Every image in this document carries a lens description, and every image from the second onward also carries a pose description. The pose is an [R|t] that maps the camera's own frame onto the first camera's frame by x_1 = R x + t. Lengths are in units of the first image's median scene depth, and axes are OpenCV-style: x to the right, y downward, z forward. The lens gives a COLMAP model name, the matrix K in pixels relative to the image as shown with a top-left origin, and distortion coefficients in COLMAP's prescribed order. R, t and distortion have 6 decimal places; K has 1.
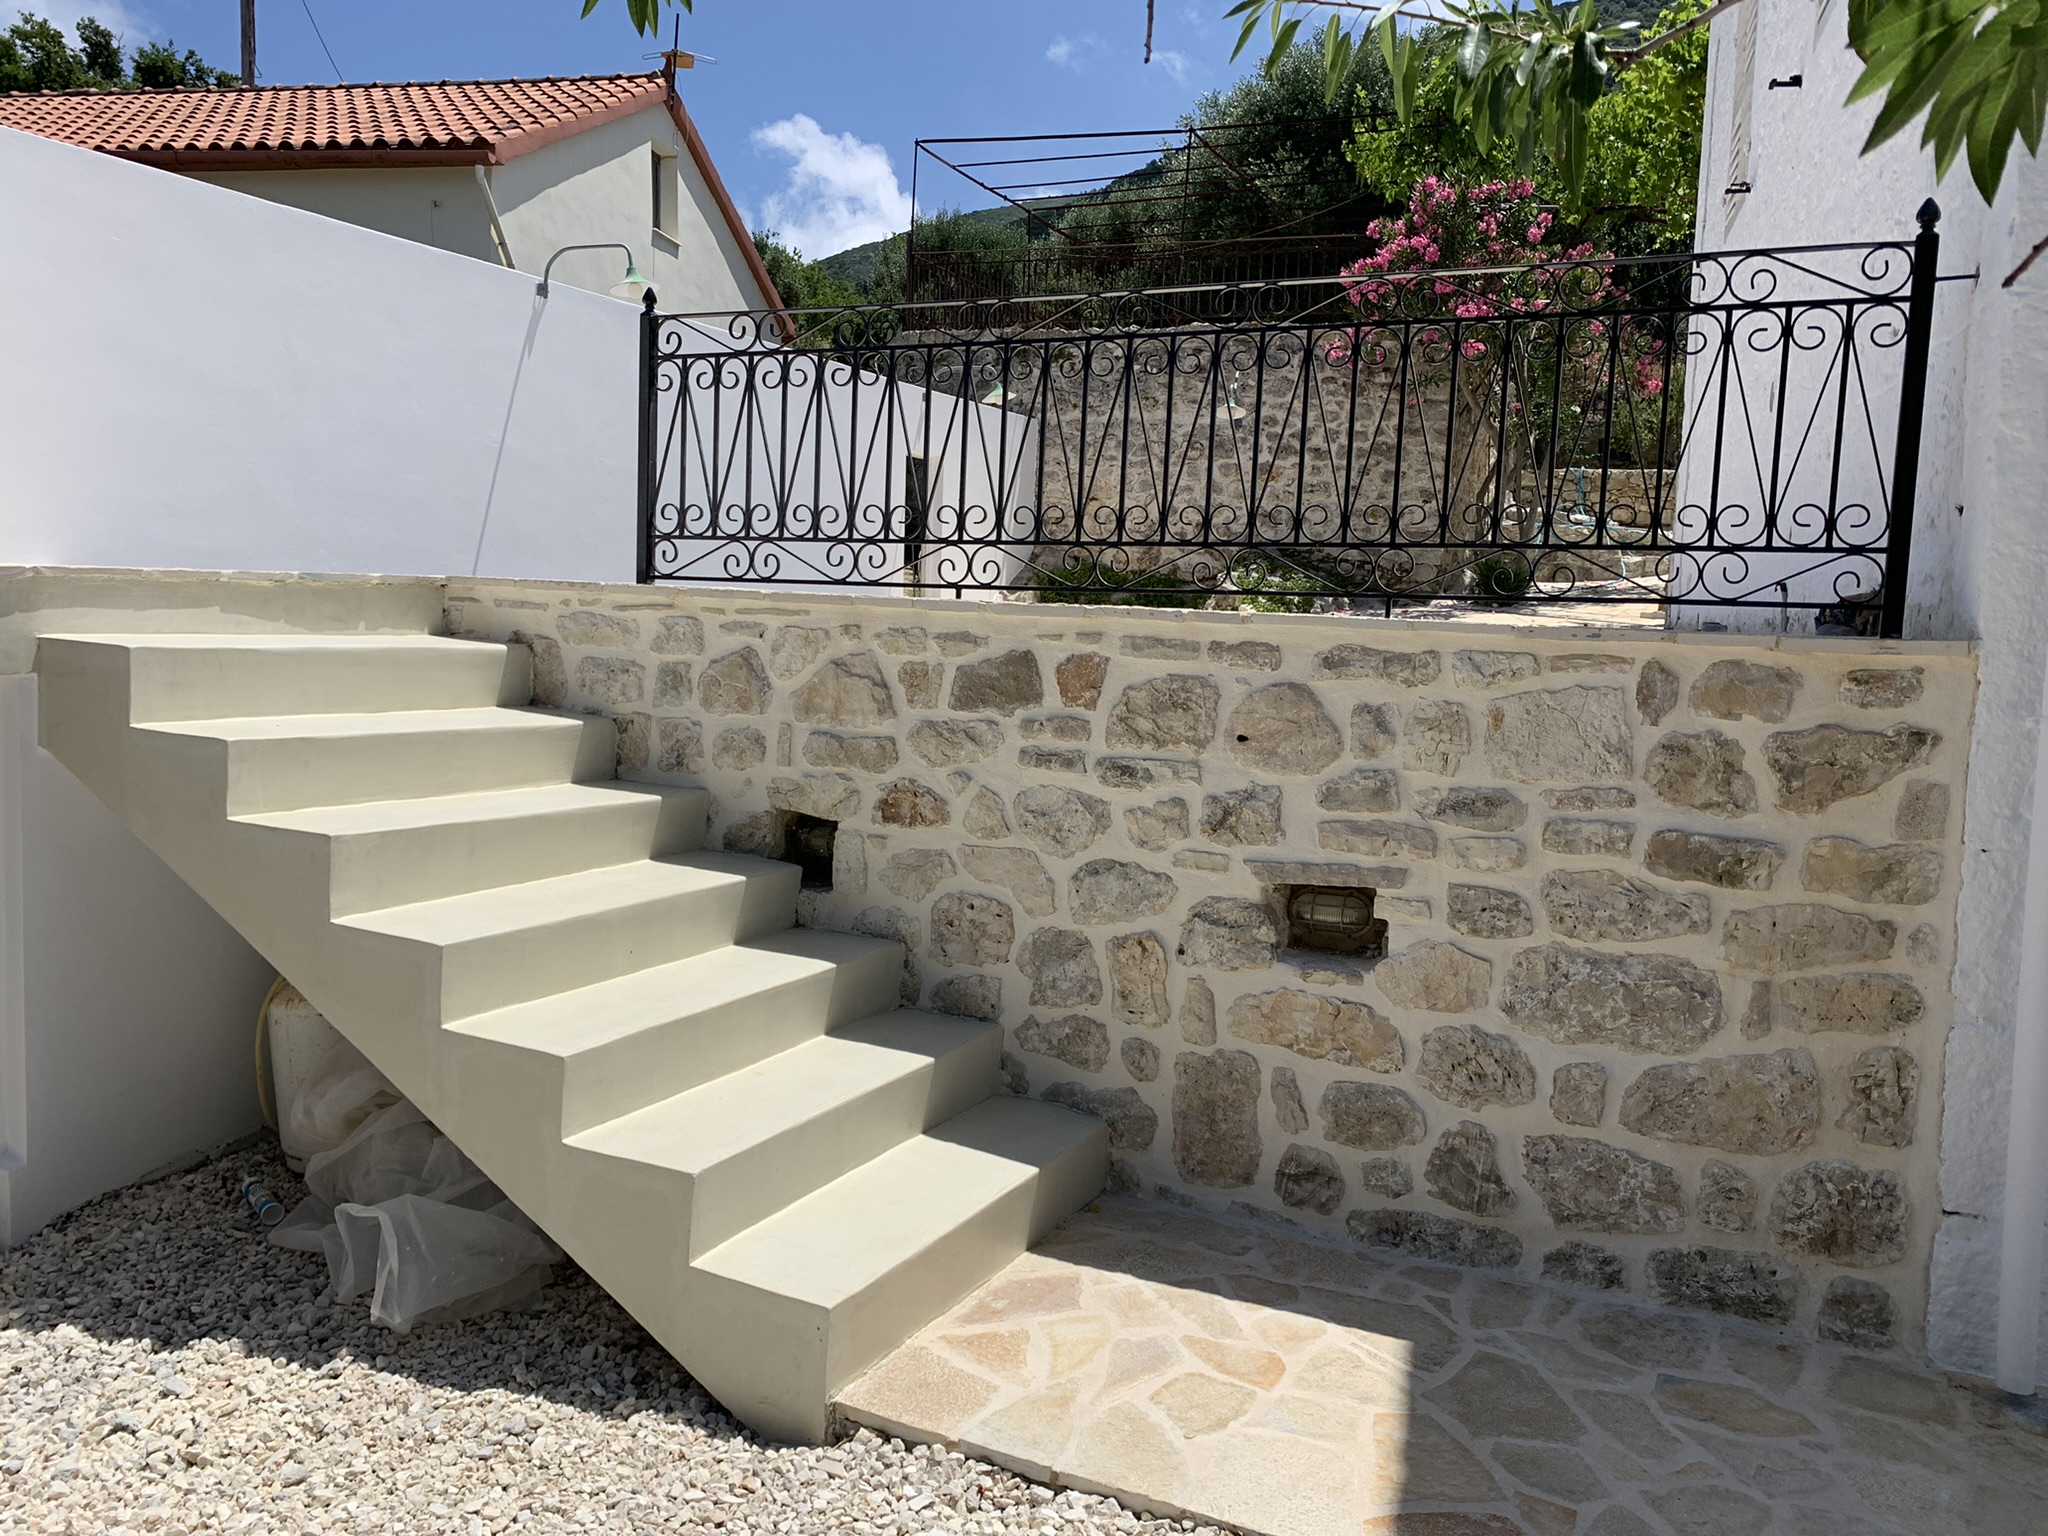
lens RADIAL K [[1563.4, 0, 984.6], [0, 1563.4, 755.9], [0, 0, 1]] dist [0.031788, -0.034843]
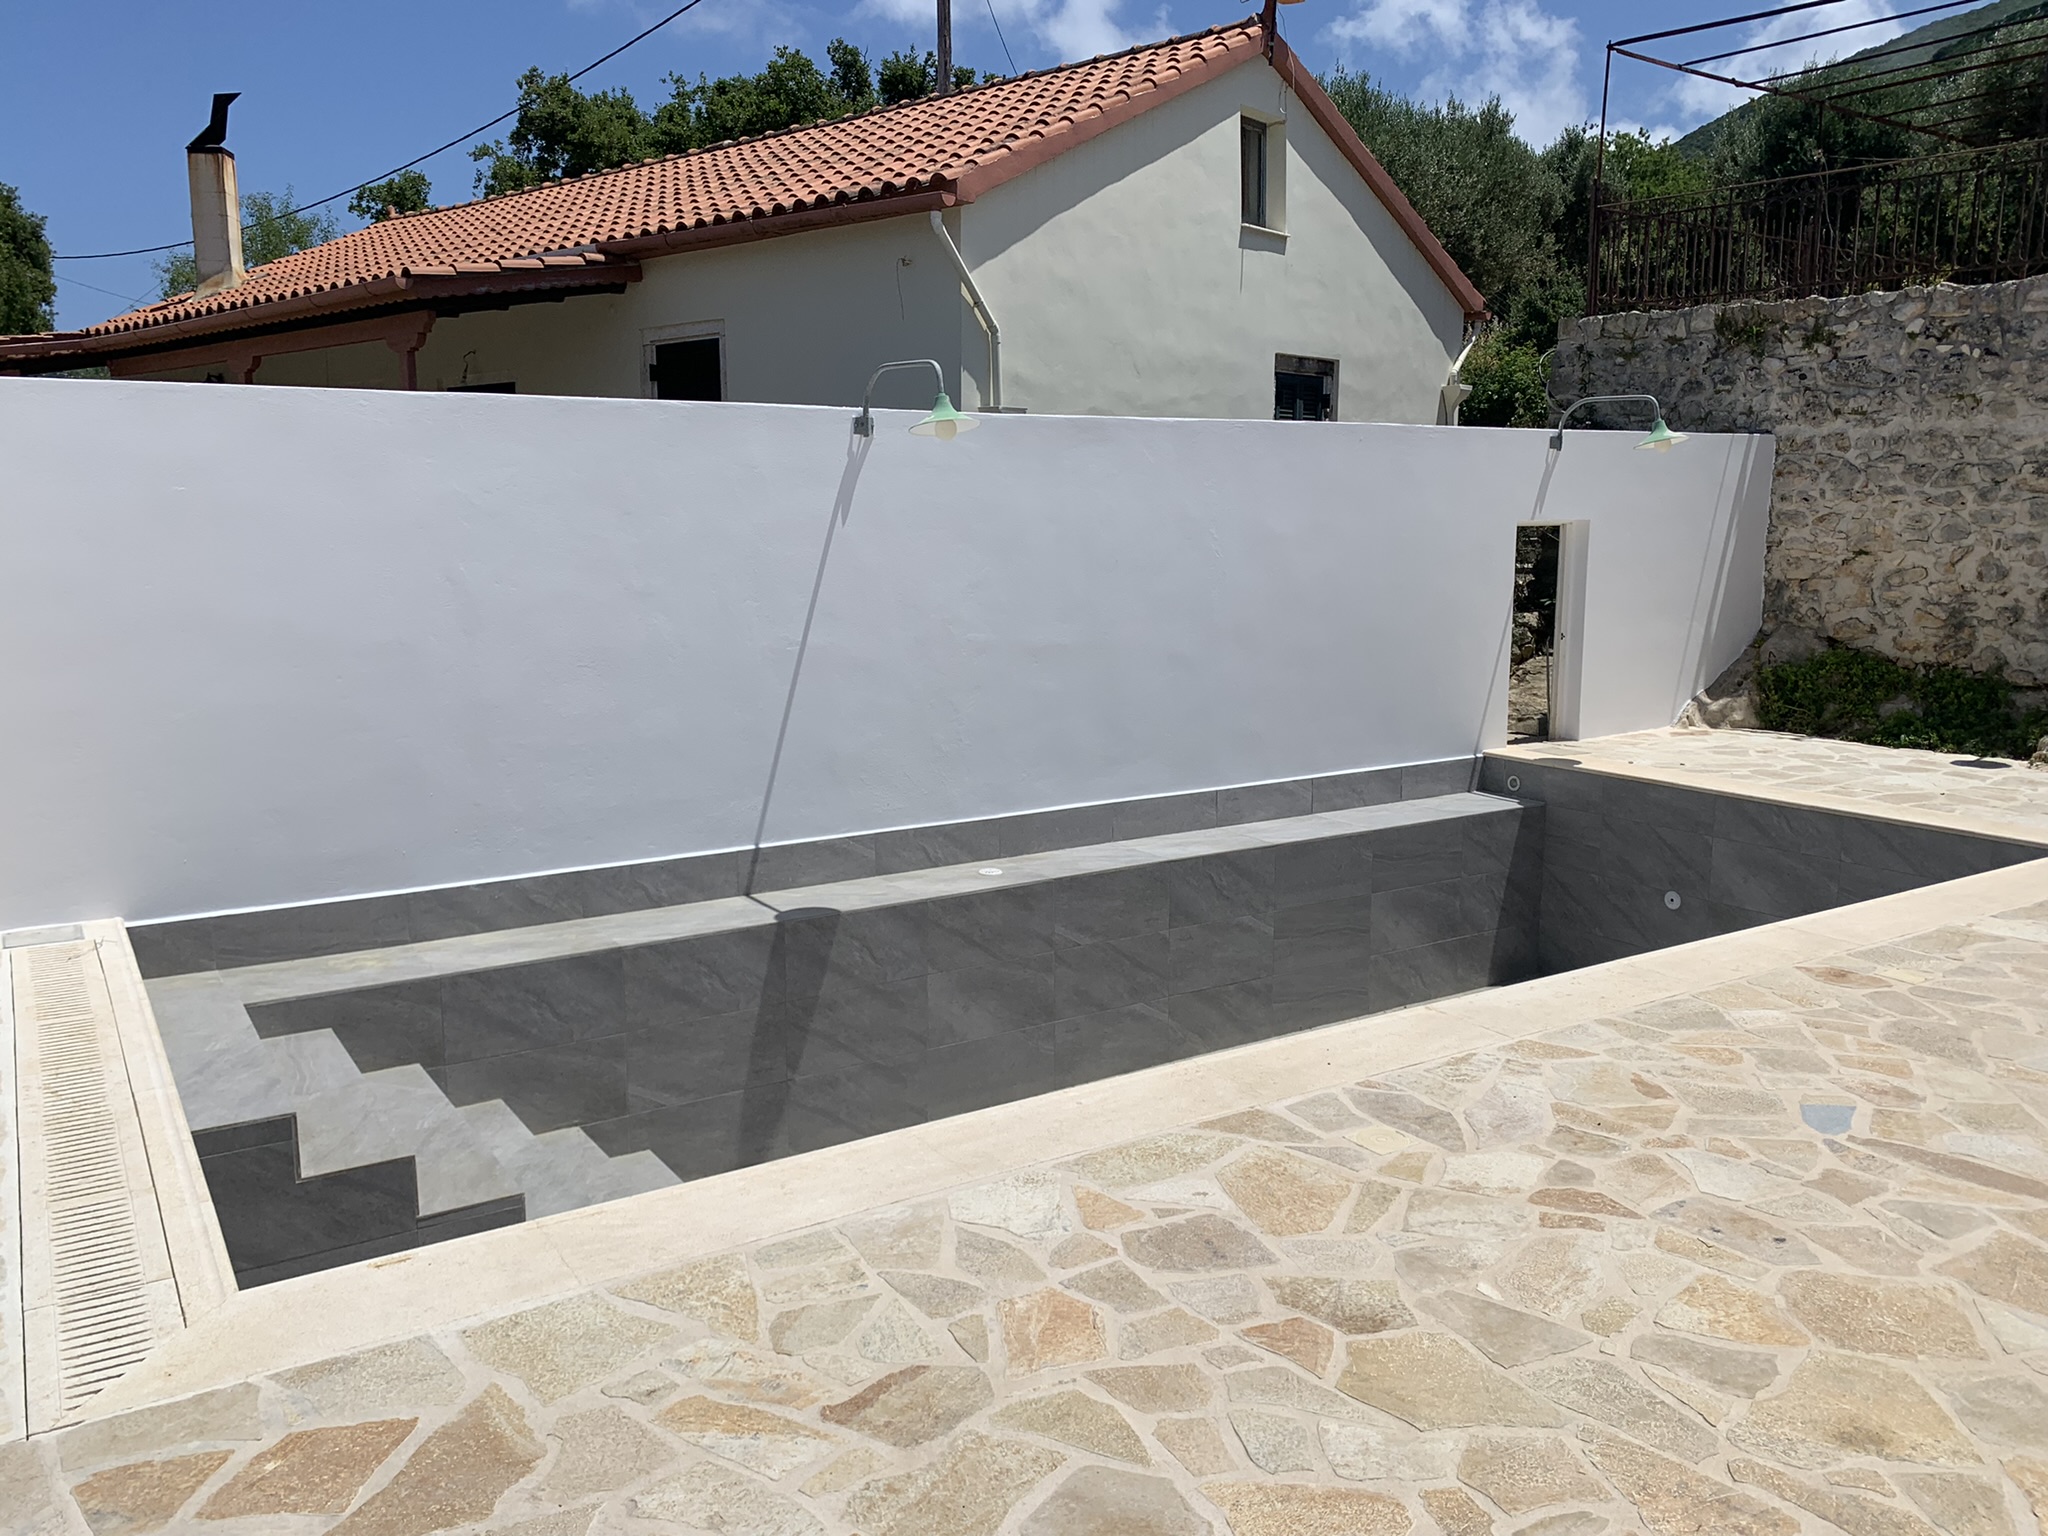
lens RADIAL K [[1563.4, 0, 1027.3], [0, 1563.4, 771.9], [0, 0, 1]] dist [0.031788, -0.034843]
pose [[0.872633, 0.043999, -0.486390, 0.372655], [-0.010426, 0.997385, 0.071519, -0.488420], [0.488264, -0.057338, 0.870810, 1.027247]]
